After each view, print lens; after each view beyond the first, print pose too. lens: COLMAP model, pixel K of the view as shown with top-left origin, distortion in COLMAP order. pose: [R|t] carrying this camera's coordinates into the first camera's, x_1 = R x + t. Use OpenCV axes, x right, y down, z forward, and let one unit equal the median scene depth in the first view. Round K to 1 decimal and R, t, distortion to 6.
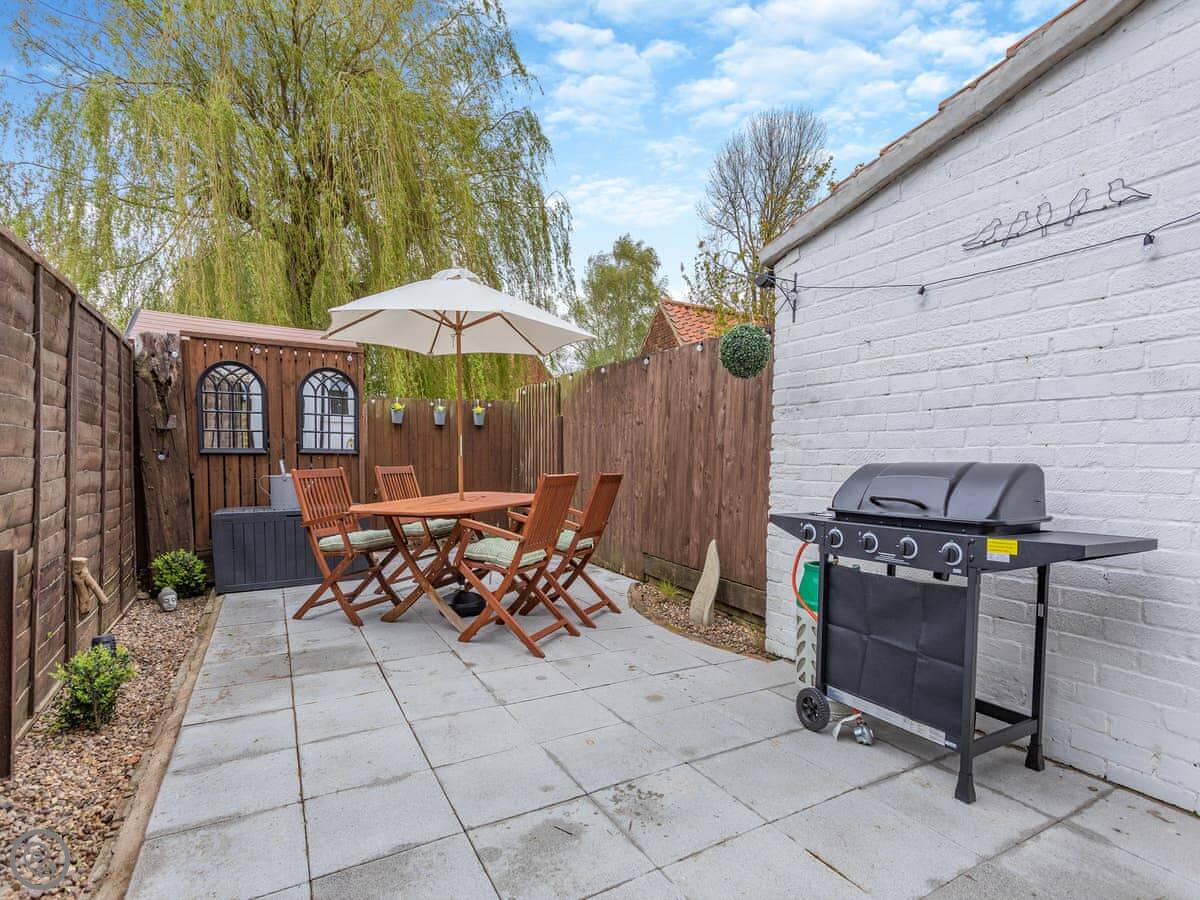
lens RADIAL K [[598.6, 0, 598.2], [0, 598.6, 456.8], [0, 0, 1]] dist [0.001709, -0.000201]
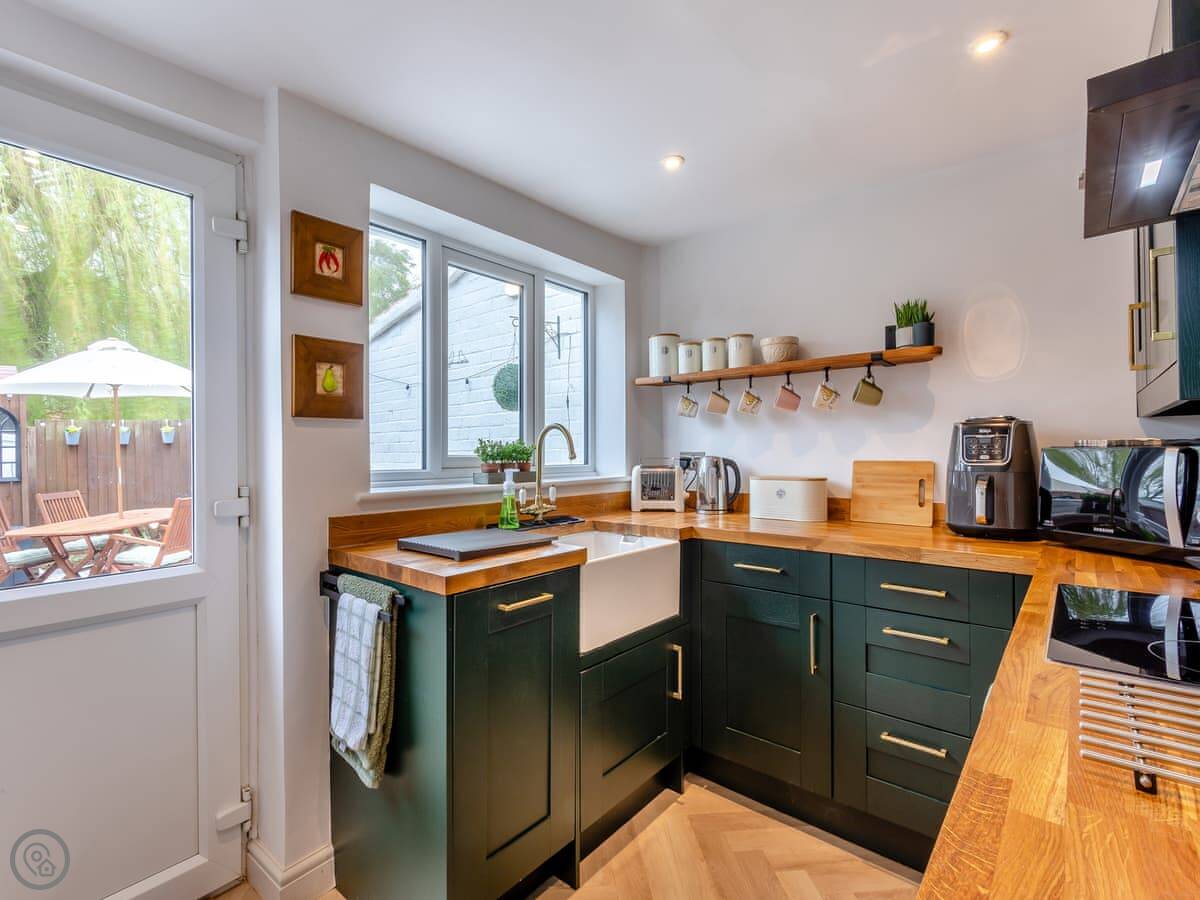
lens RADIAL K [[570.6, 0, 599.6], [0, 570.6, 443.2], [0, 0, 1]] dist [-0.002005, -0.001222]
pose [[0.923517, -0.029222, 0.382443, 0.231762], [0.032305, 0.999477, -0.001642, -0.048498], [-0.382195, 0.013872, 0.923977, -0.463405]]
